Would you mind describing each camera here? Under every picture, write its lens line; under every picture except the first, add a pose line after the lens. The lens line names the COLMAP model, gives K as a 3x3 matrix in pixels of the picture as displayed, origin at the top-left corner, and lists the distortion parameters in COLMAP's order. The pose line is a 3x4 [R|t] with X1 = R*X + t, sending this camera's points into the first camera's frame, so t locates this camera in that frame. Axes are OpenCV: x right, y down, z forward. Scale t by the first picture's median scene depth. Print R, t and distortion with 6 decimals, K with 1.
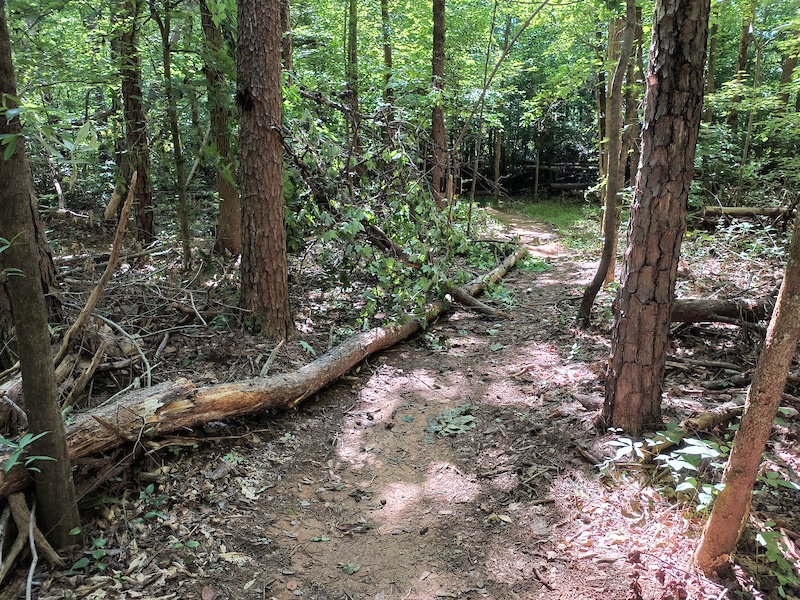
lens RADIAL K [[549.8, 0, 400.5], [0, 549.8, 282.4], [0, 0, 1]] dist [0.030214, 0.000060]
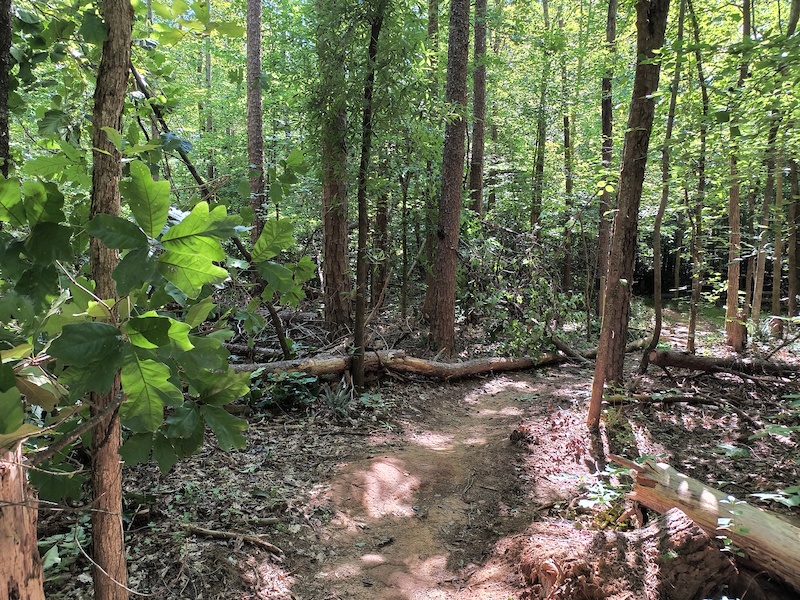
lens RADIAL K [[549.8, 0, 400.5], [0, 549.8, 282.4], [0, 0, 1]] dist [0.030214, 0.000060]
pose [[0.929959, 0.032898, -0.366188, 0.323676], [-0.098299, 0.981978, -0.161418, 0.180298], [0.354278, 0.186108, 0.916434, -0.859570]]
